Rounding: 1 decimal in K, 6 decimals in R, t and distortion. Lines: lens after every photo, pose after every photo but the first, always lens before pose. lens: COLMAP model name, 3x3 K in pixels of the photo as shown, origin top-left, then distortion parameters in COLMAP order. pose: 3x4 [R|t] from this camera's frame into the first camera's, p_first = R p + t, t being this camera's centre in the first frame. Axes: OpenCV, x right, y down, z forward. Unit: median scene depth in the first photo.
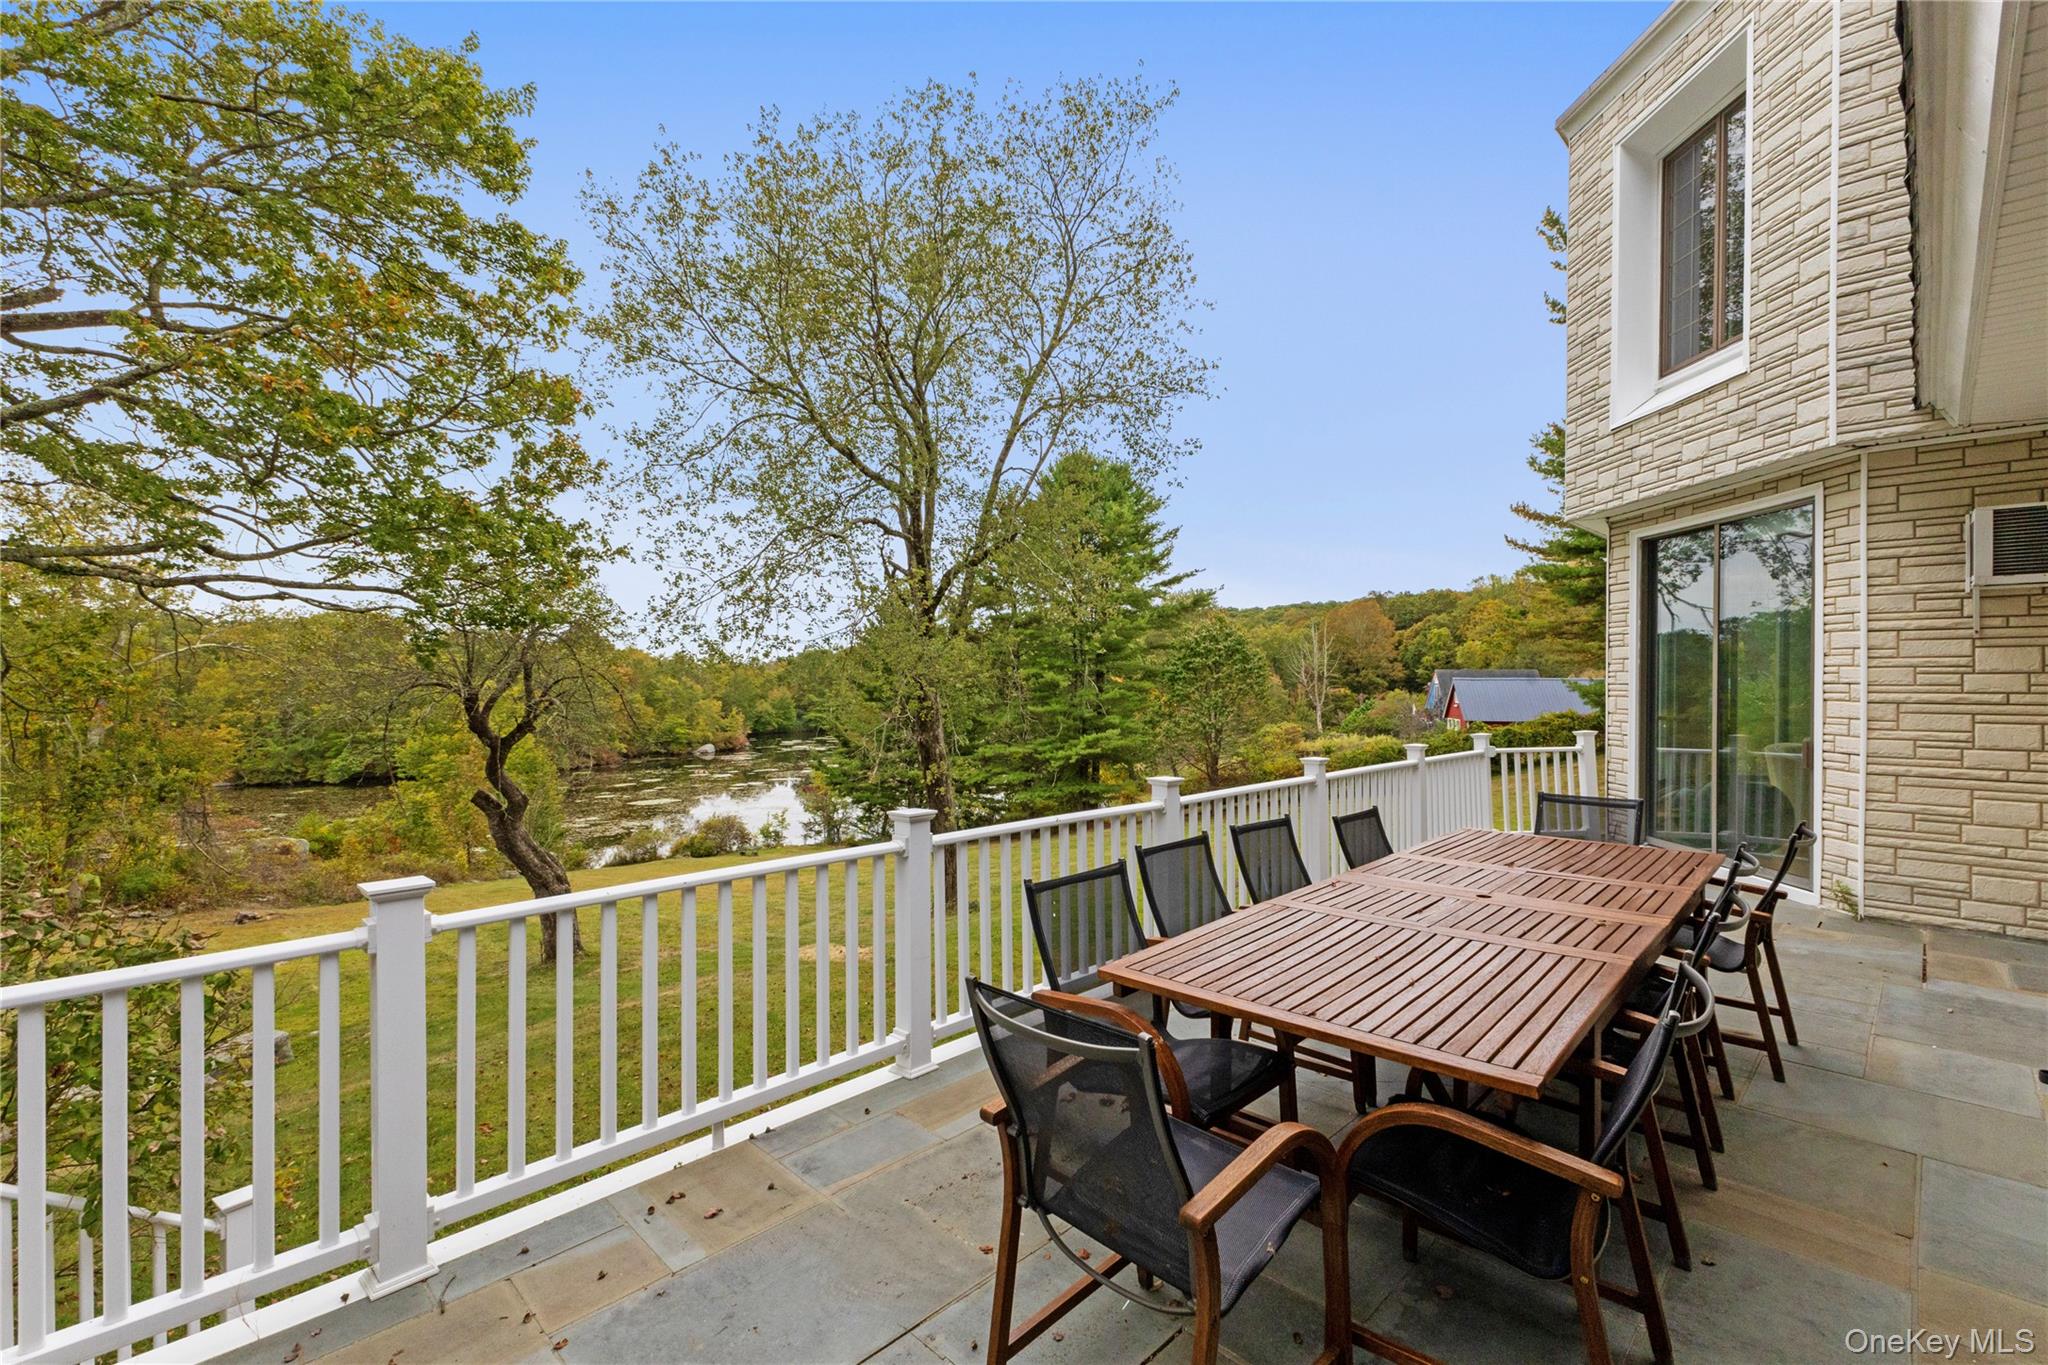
lens RADIAL K [[885.5, 0, 1024.0], [0, 885.5, 682.5], [0, 0, 1]] dist [0.002494, 0.000257]
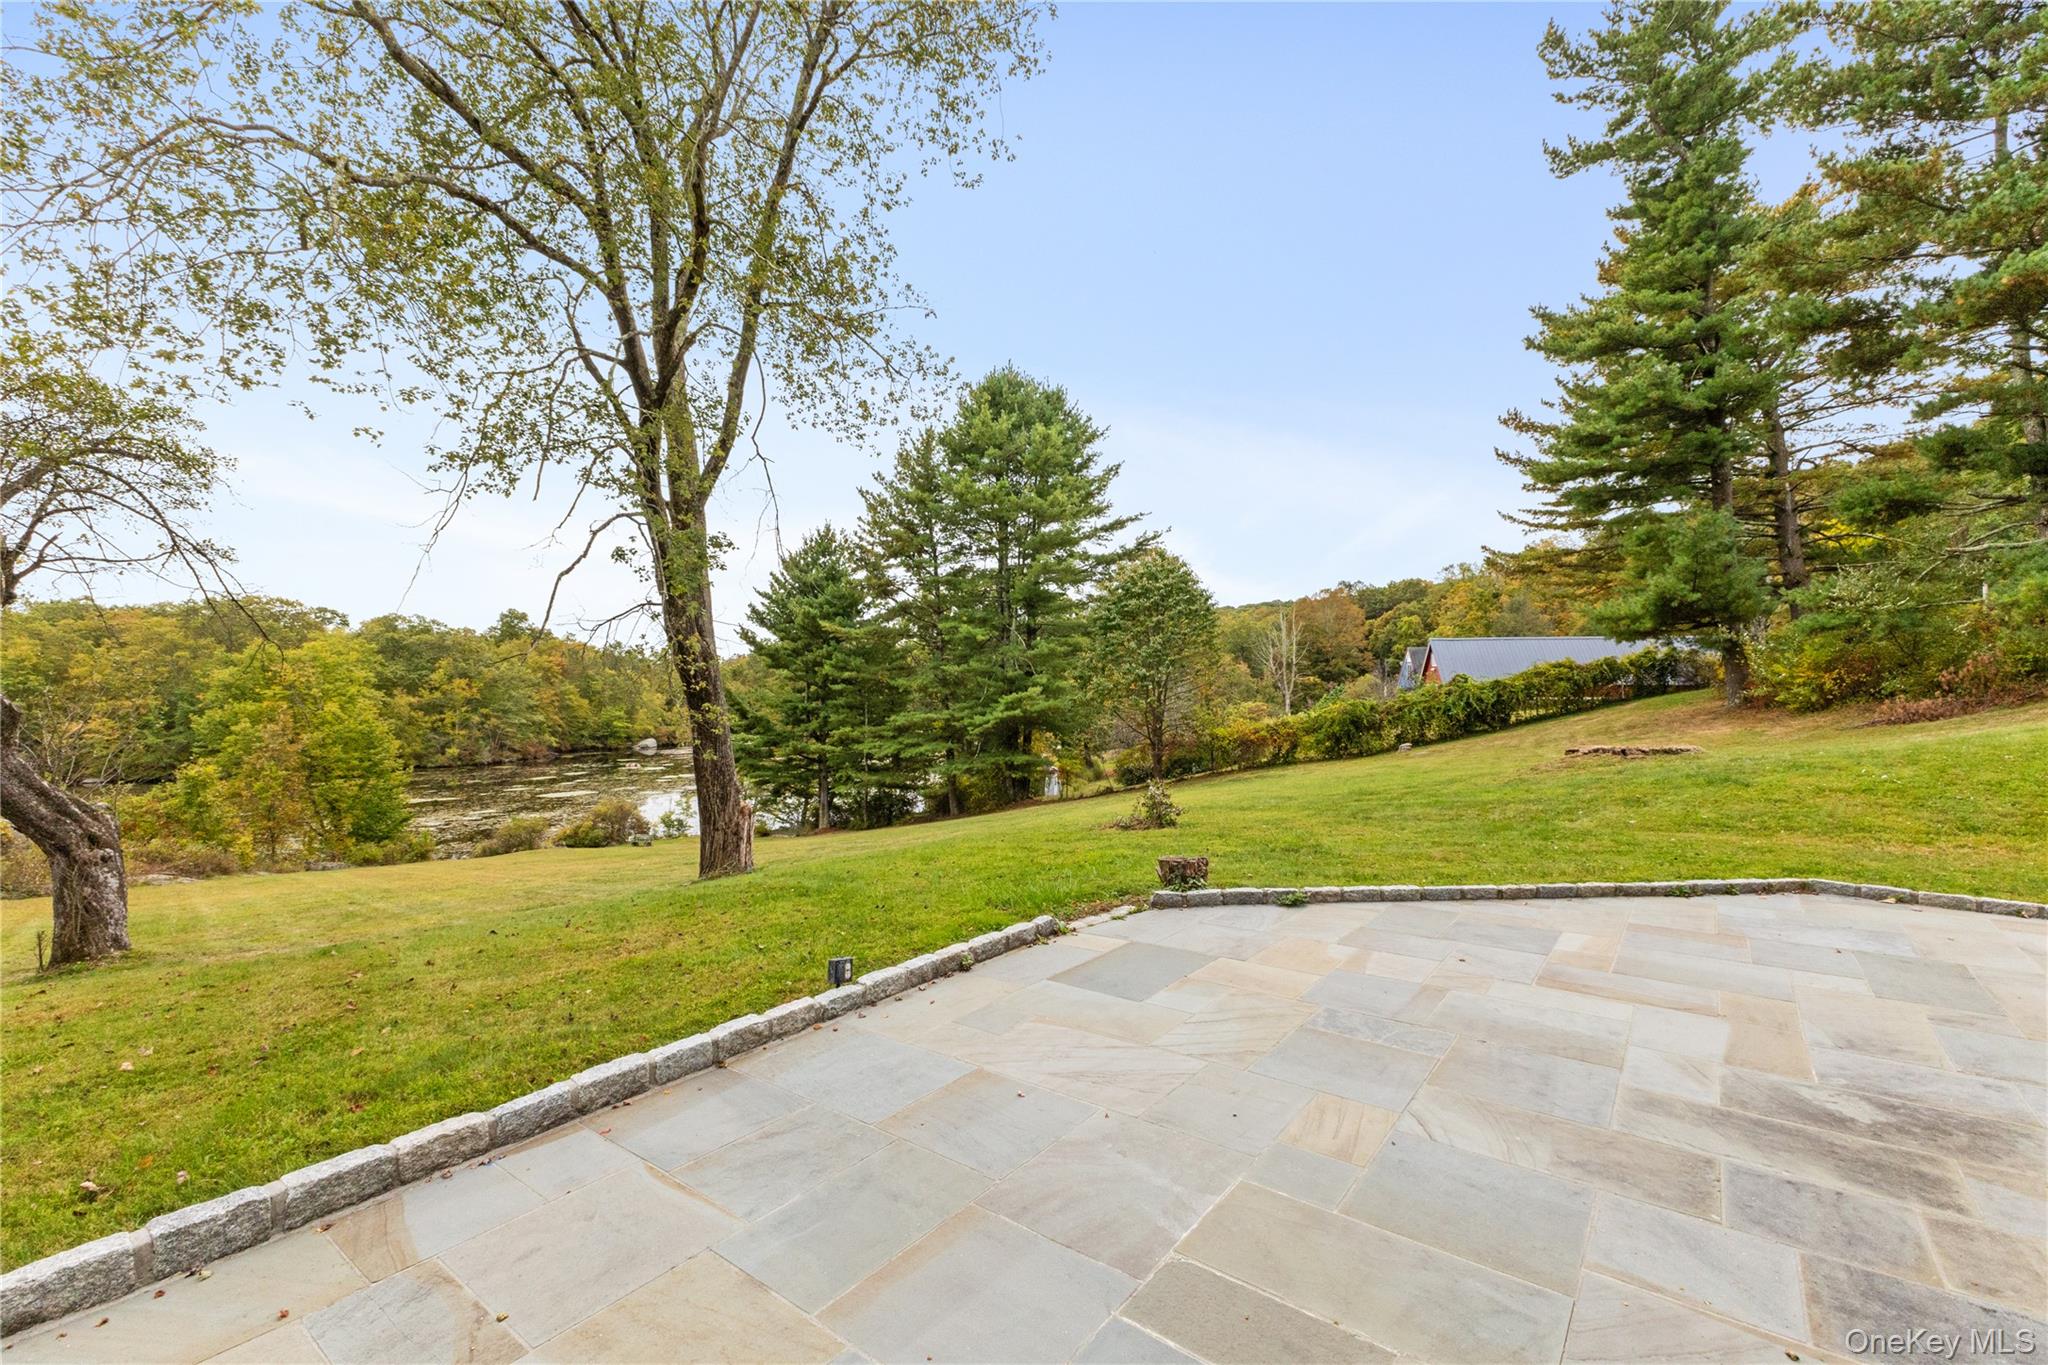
lens RADIAL K [[885.5, 0, 1024.0], [0, 885.5, 682.5], [0, 0, 1]] dist [0.002494, 0.000257]
pose [[0.999574, -0.004217, 0.028897, 0.040898], [0.004286, 0.999988, -0.002326, 0.032996], [-0.028886, 0.002449, 0.999580, 0.098466]]
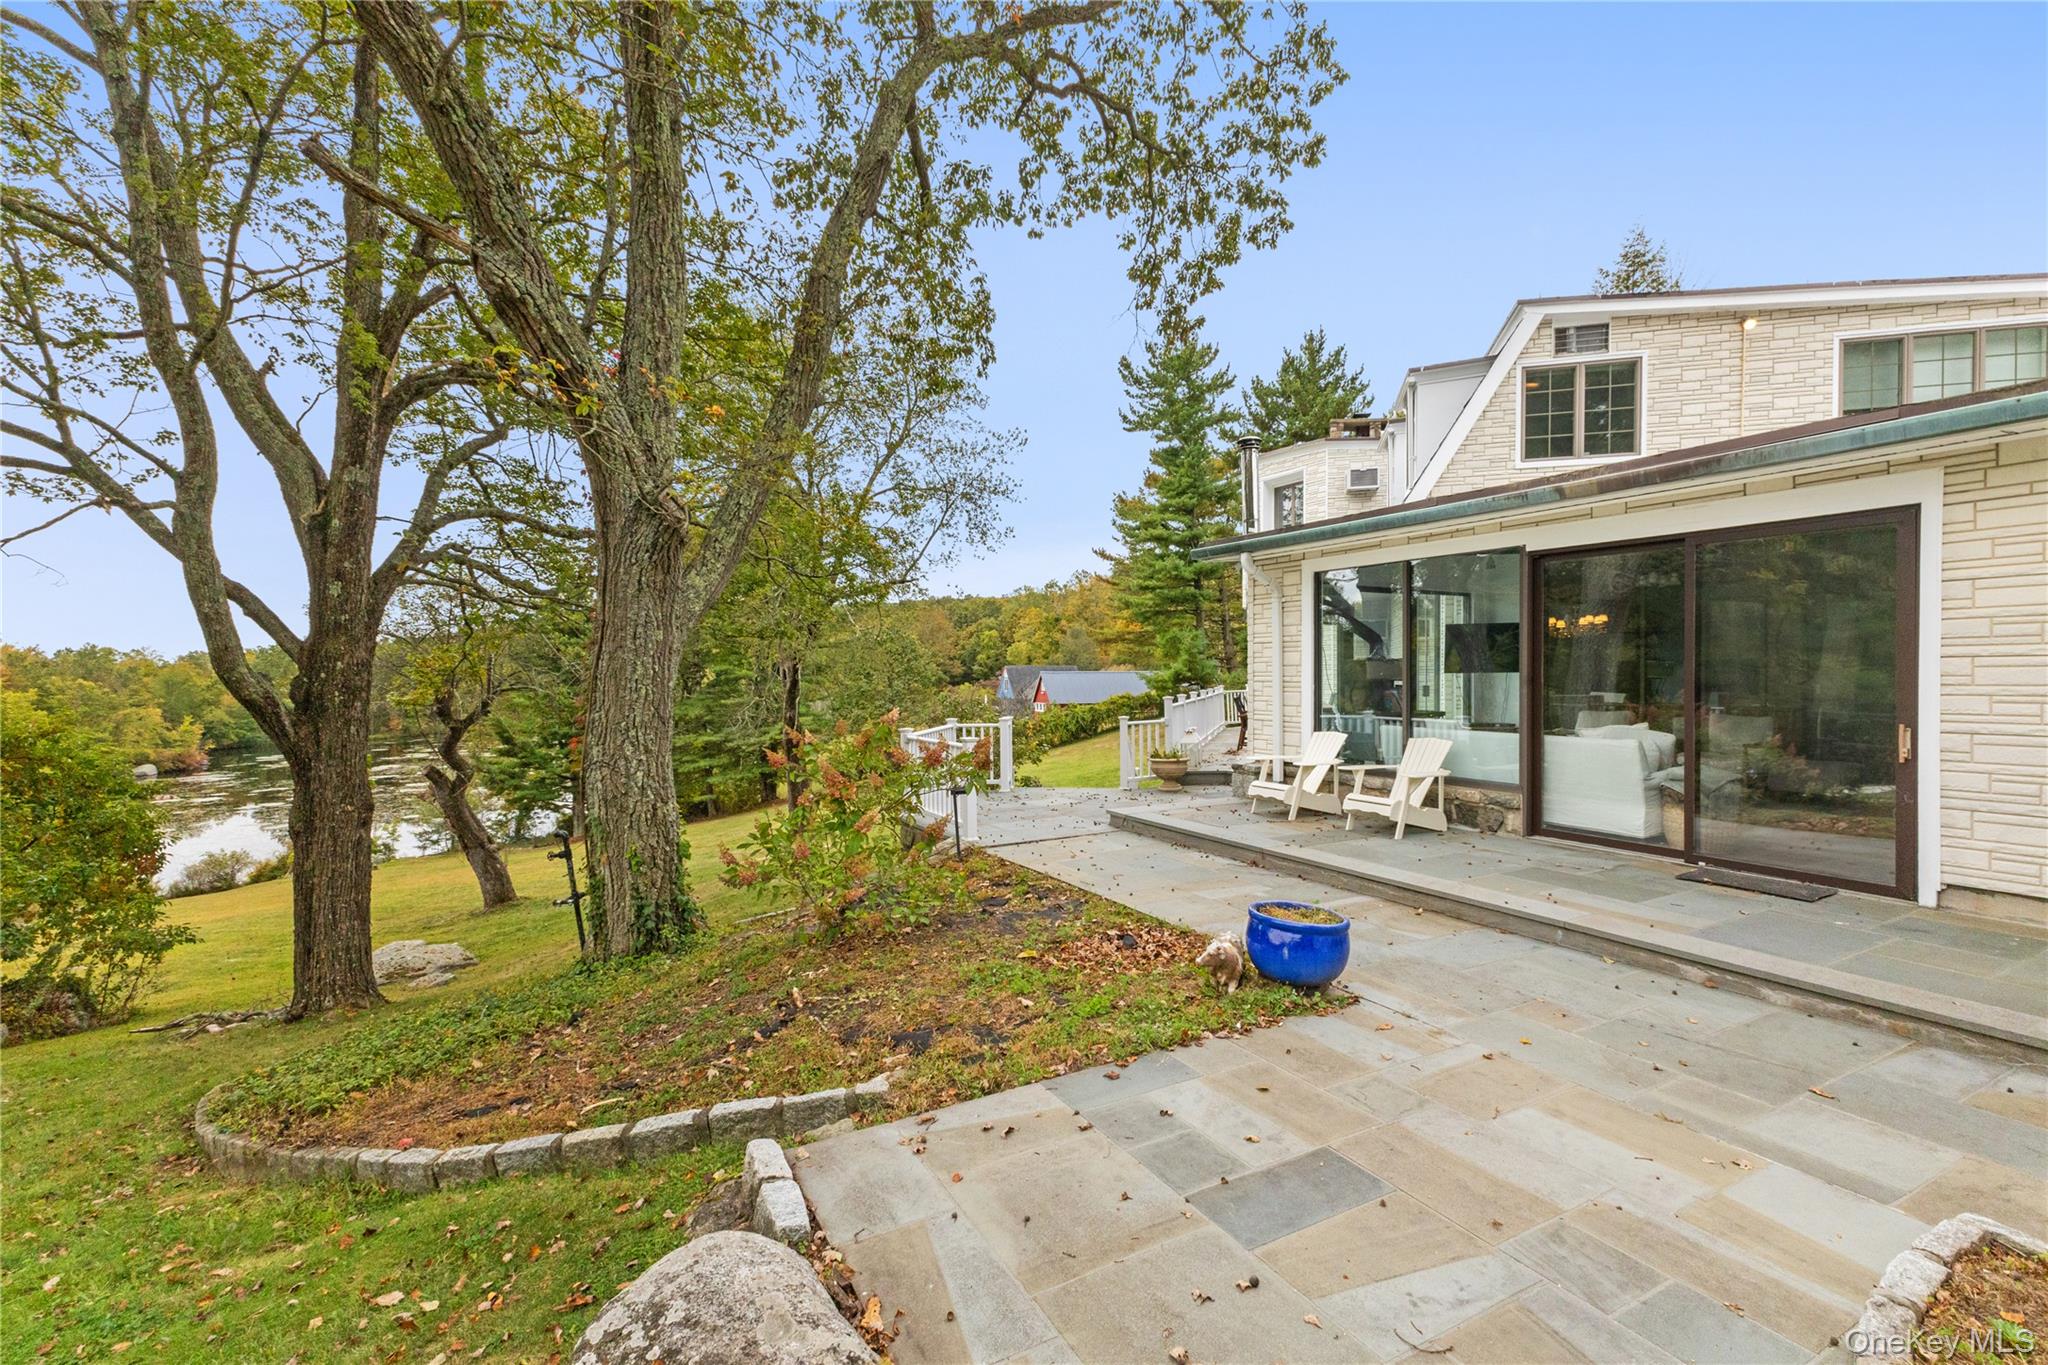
lens RADIAL K [[885.5, 0, 1024.0], [0, 885.5, 682.5], [0, 0, 1]] dist [0.002494, 0.000257]
pose [[0.877319, -0.011096, 0.479779, -0.135334], [0.009717, 0.999938, 0.005357, 0.003186], [-0.479809, -0.000038, 0.877373, -0.111603]]
